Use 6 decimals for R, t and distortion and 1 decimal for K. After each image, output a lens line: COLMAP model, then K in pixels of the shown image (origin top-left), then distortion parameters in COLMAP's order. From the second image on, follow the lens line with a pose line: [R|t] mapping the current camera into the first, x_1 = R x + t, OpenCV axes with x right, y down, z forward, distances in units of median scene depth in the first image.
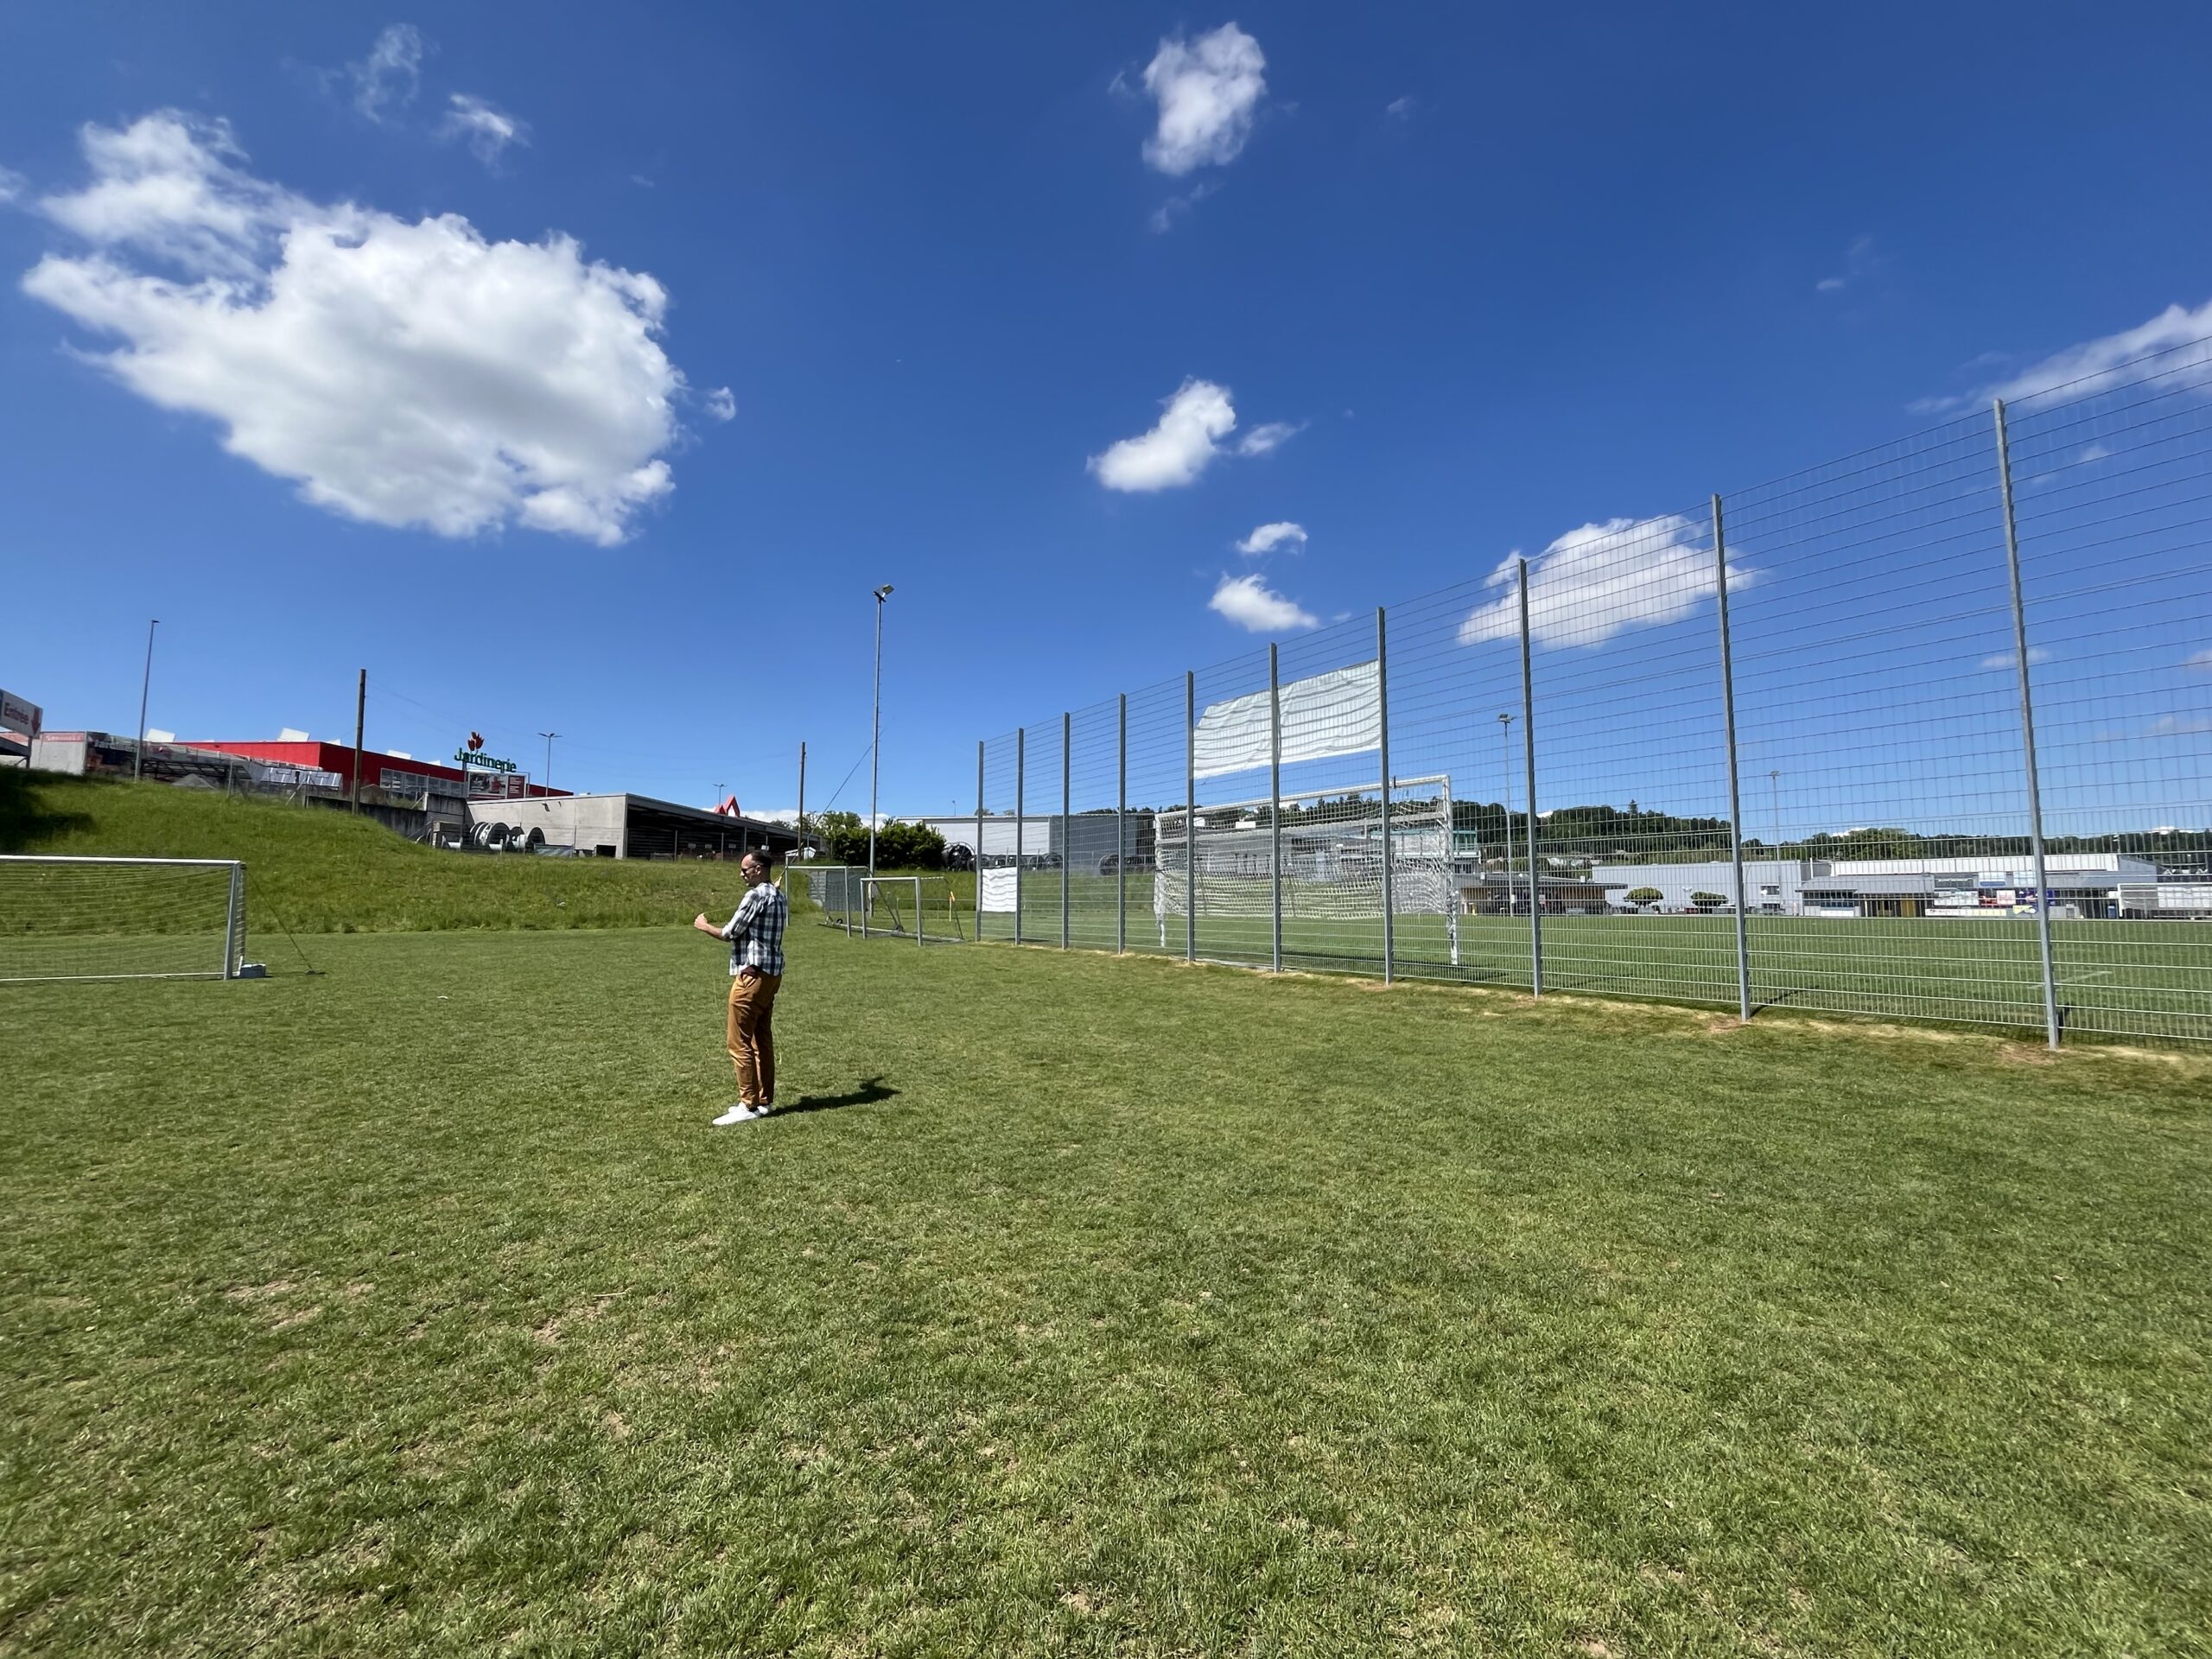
lens RADIAL K [[903.6, 0, 1107.7], [0, 903.6, 827.1], [0, 0, 1]] dist [-0.003373, 0.000281]
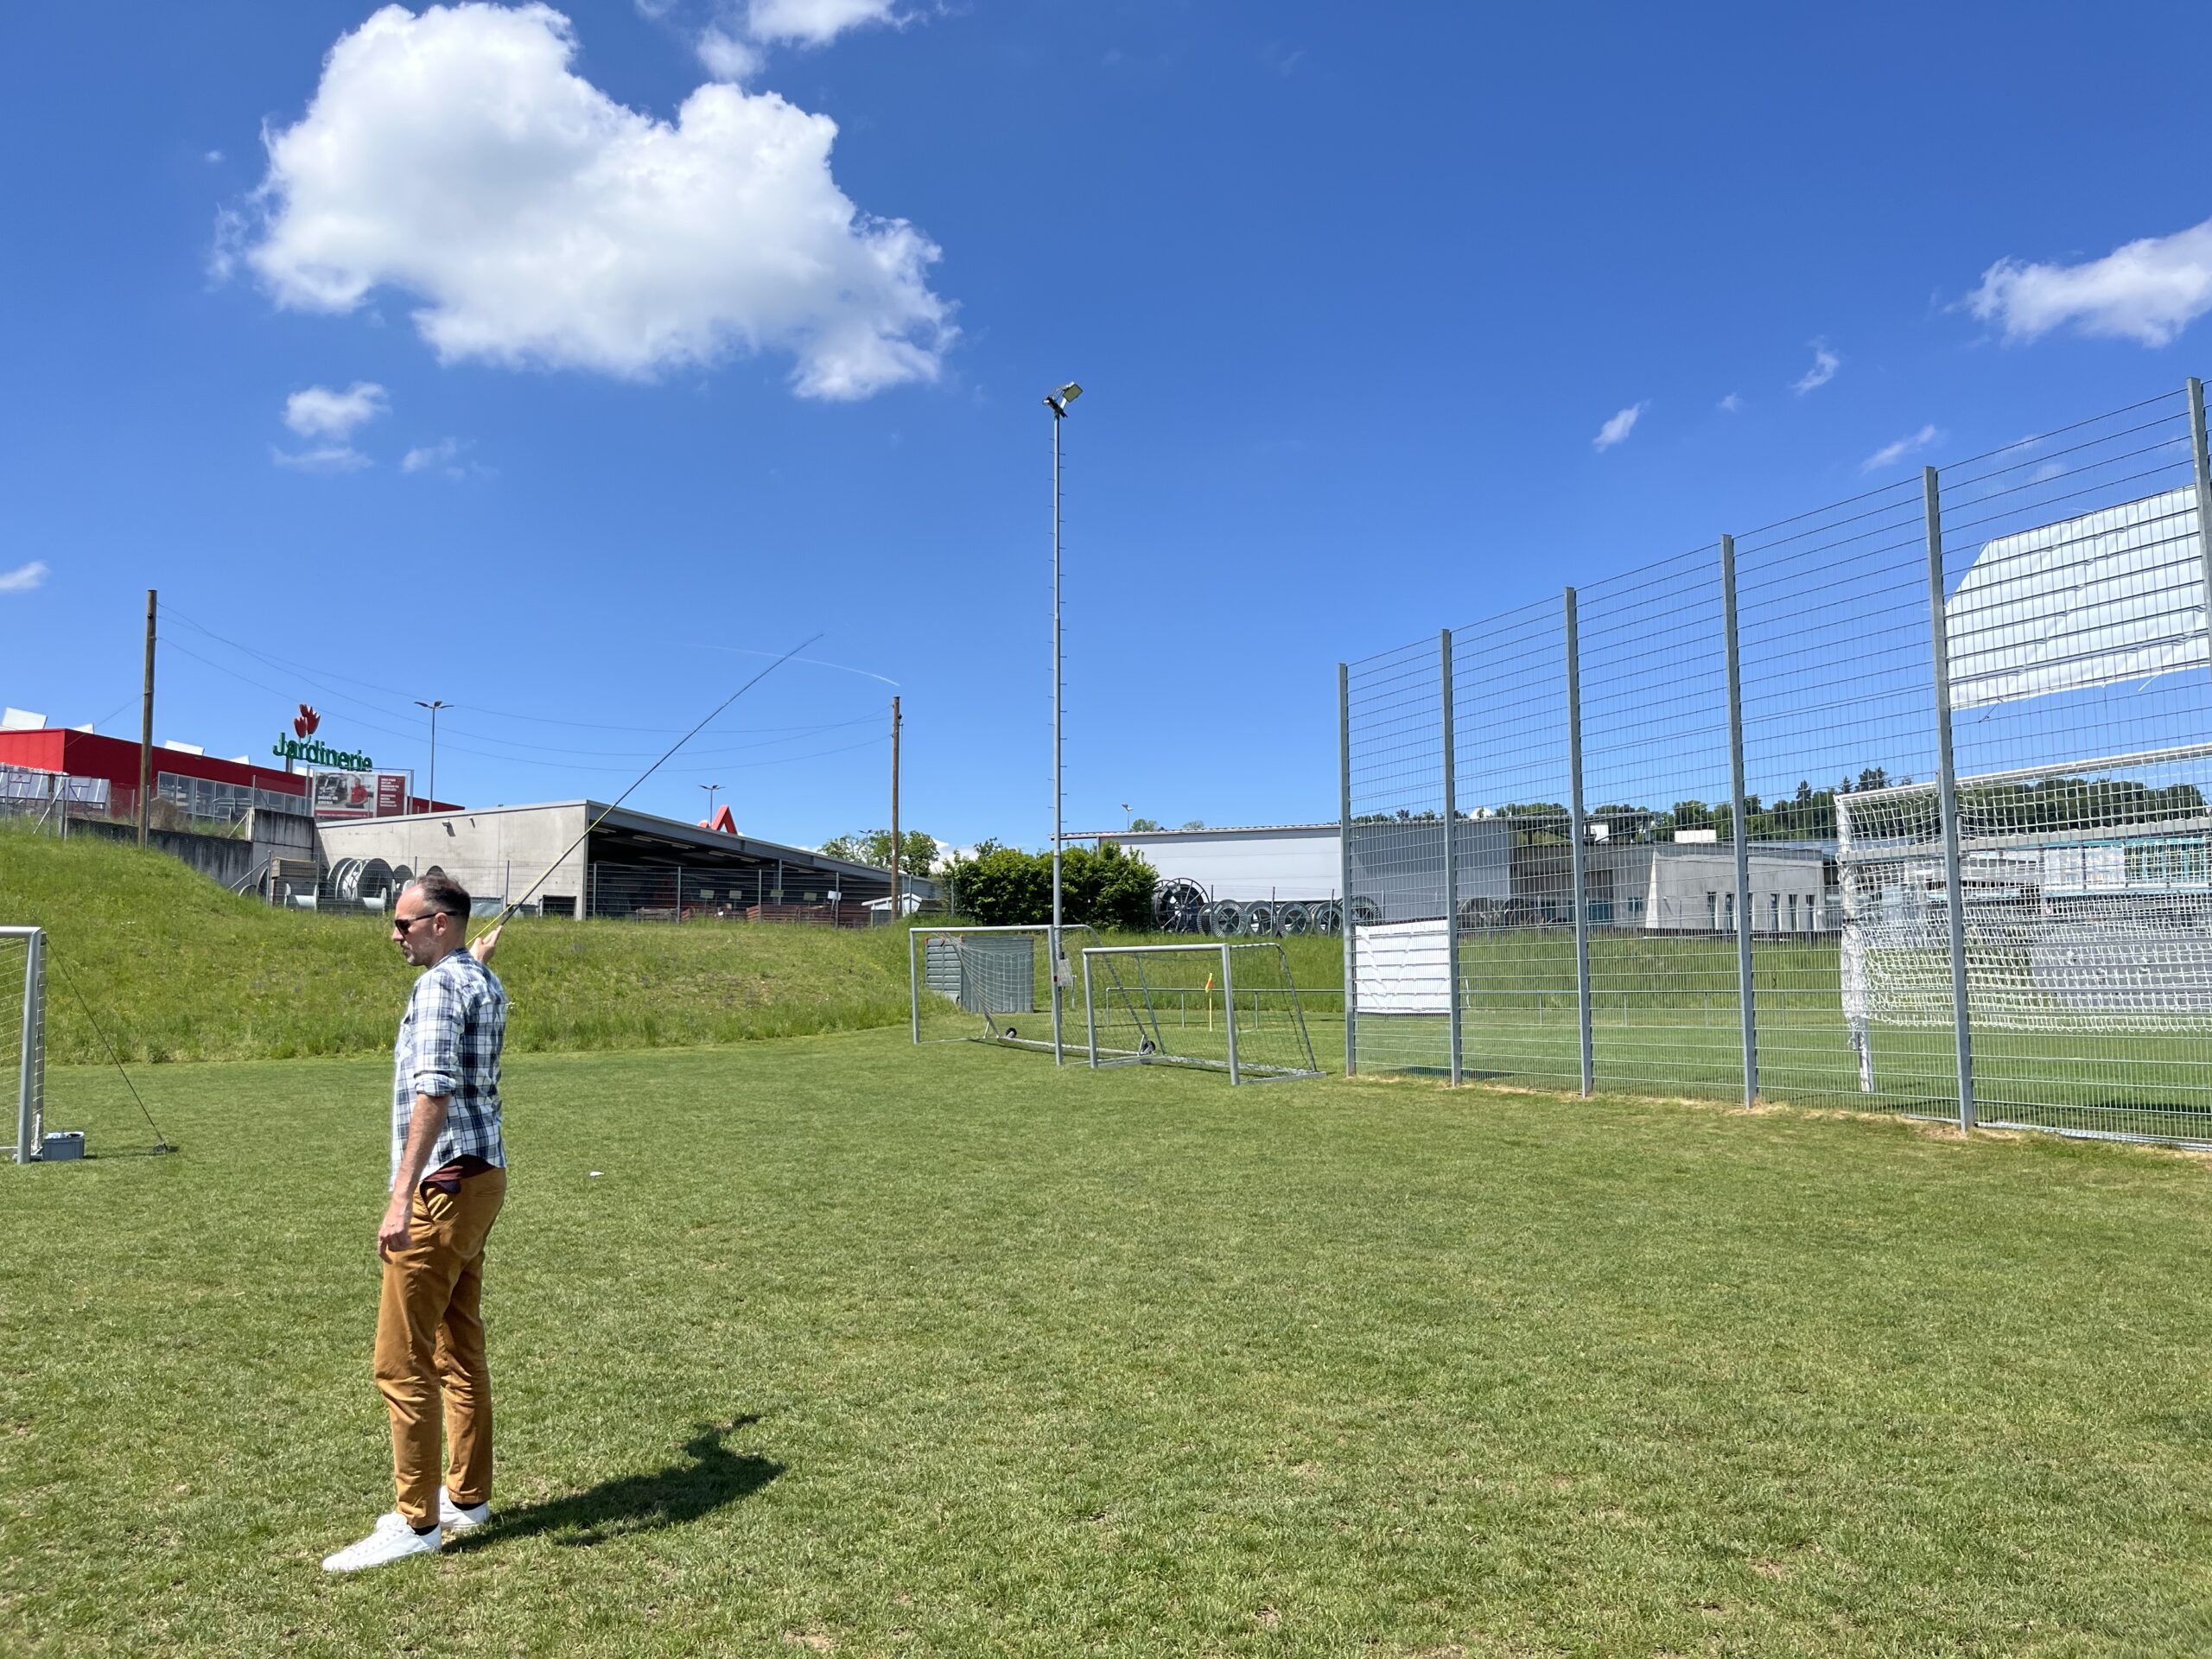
lens RADIAL K [[1674.0, 0, 1107.0], [0, 1674.0, 806.8], [0, 0, 1]] dist [0.065033, -0.085444]
pose [[0.987286, -0.026447, -0.156738, -0.069182], [0.022142, 0.999330, -0.029151, 0.003528], [0.157404, 0.025310, 0.987210, 0.048331]]
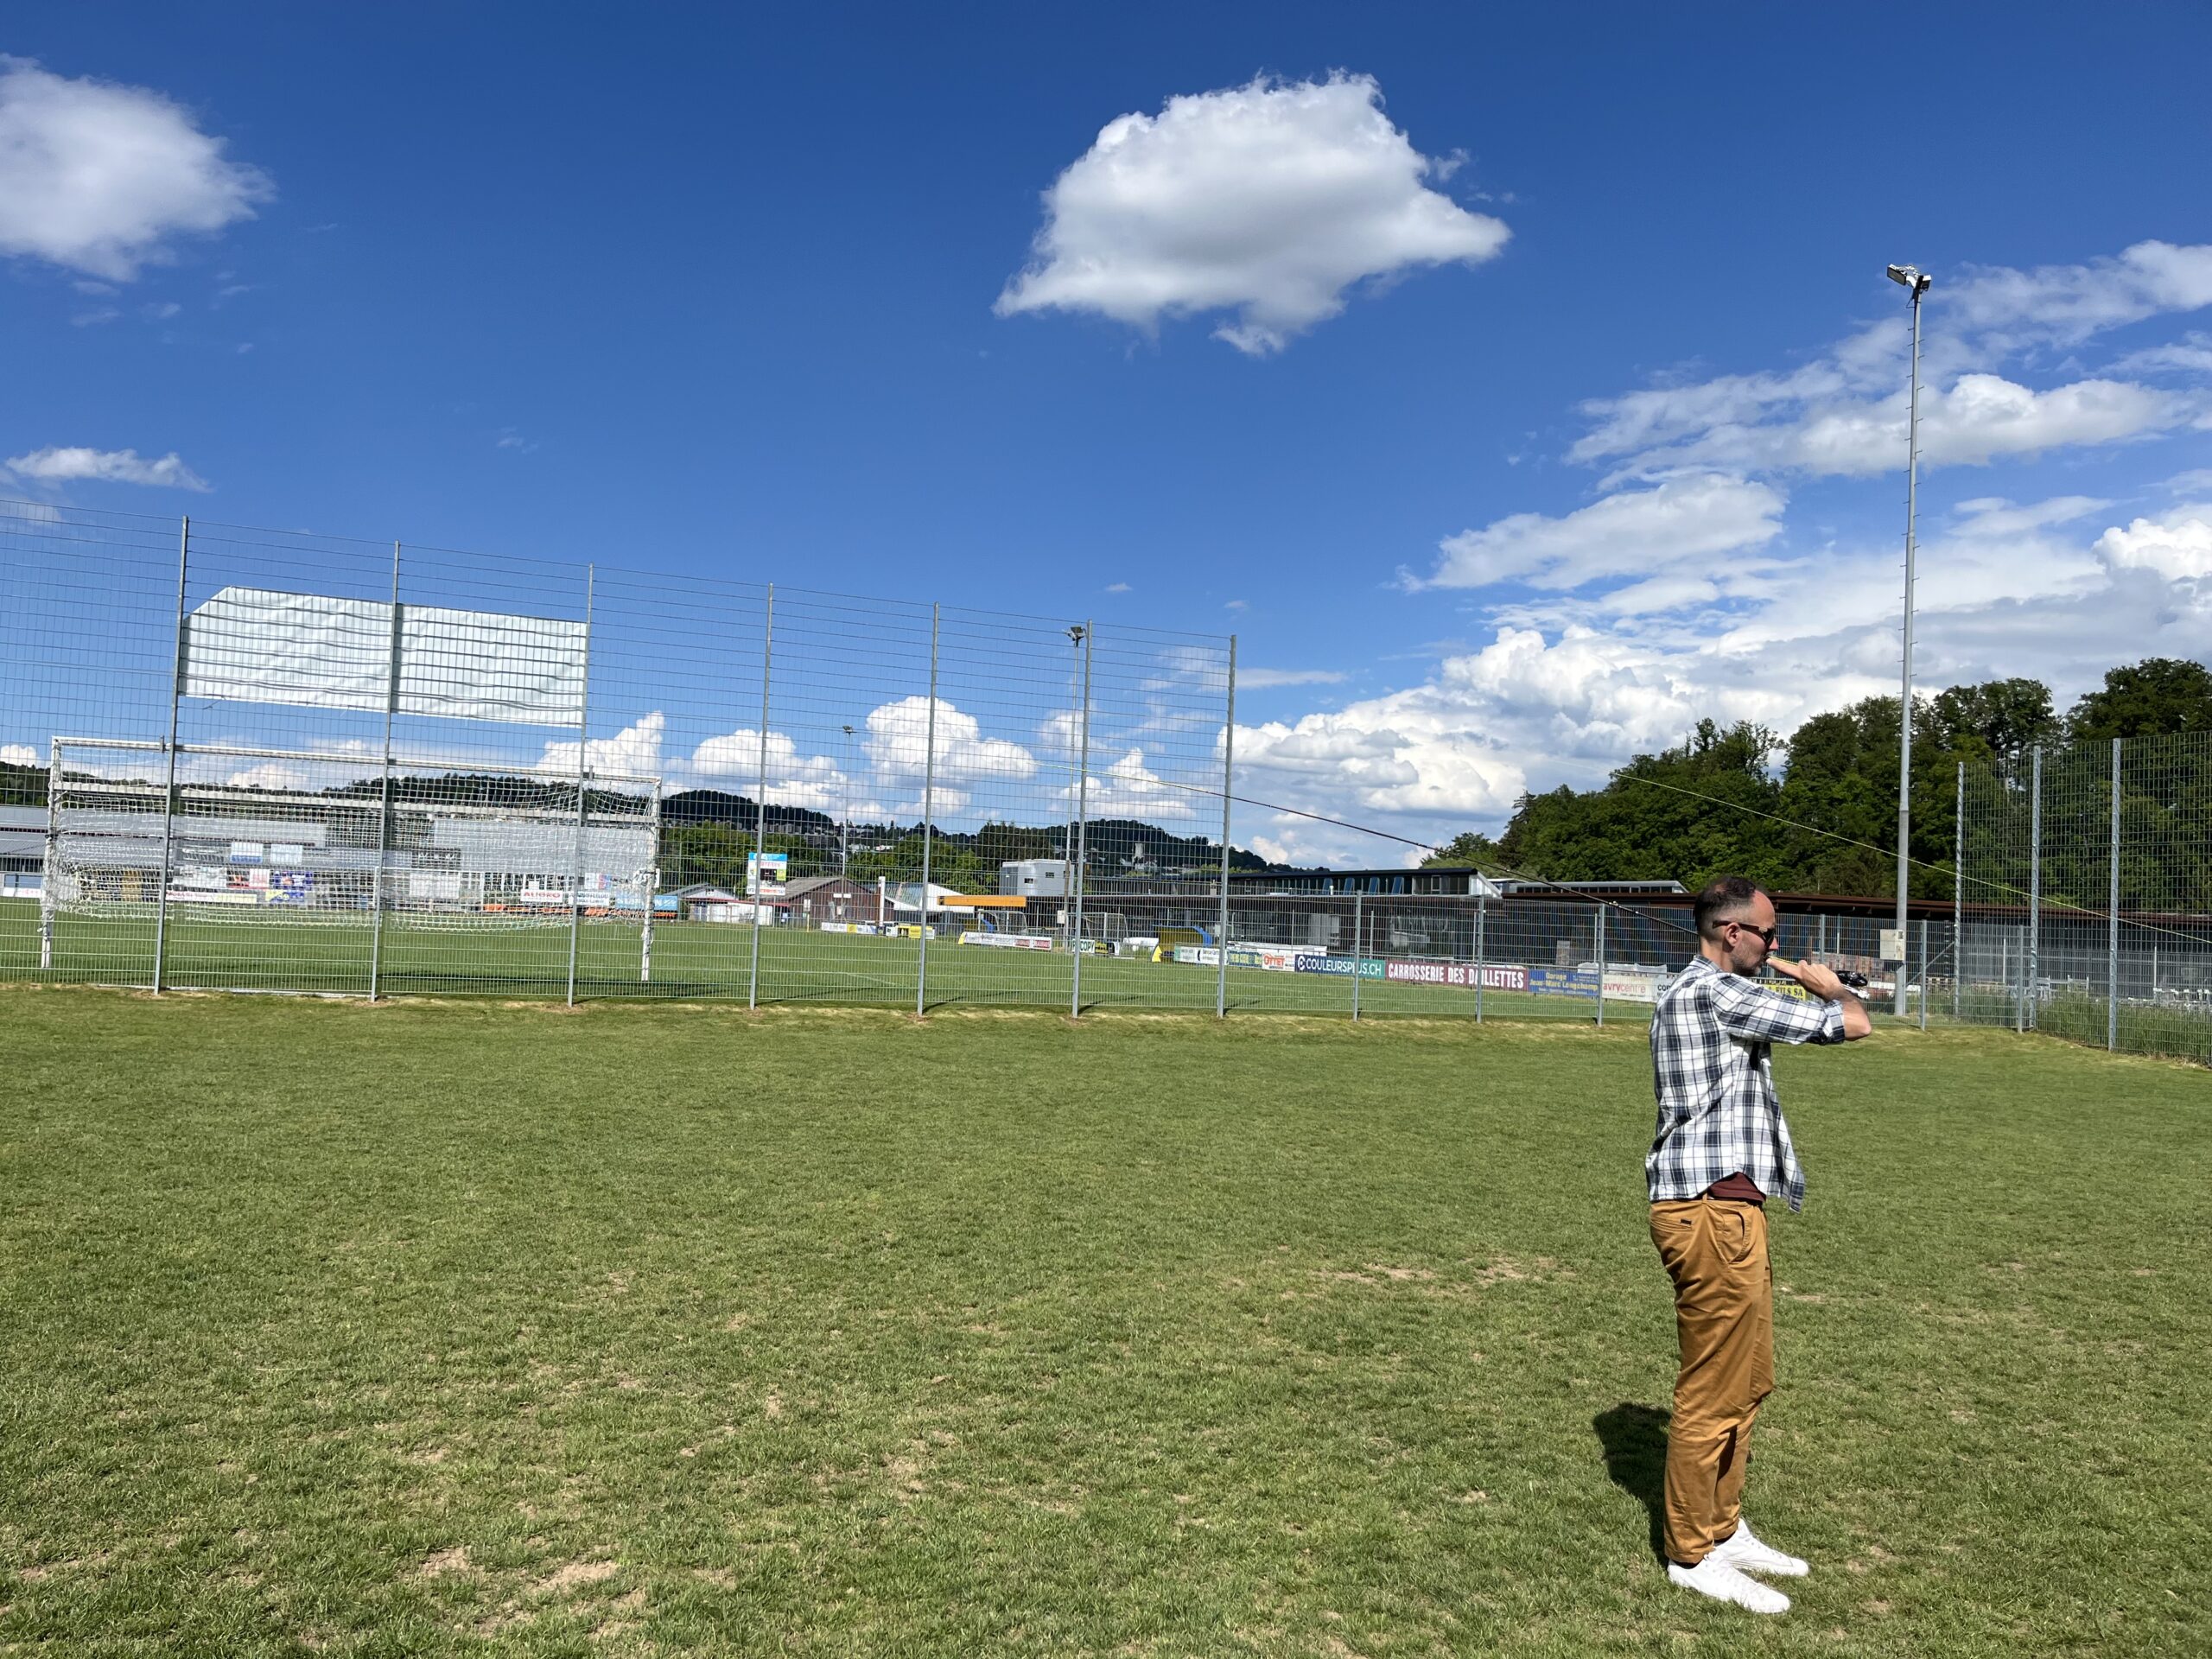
lens RADIAL K [[1674.0, 0, 1102.0], [0, 1674.0, 856.3], [0, 0, 1]] dist [0.065033, -0.085444]
pose [[0.221356, 0.044579, 0.974174, -0.334720], [-0.123701, 0.992169, -0.017295, -0.000808], [-0.967316, -0.116678, 0.225137, 0.048166]]
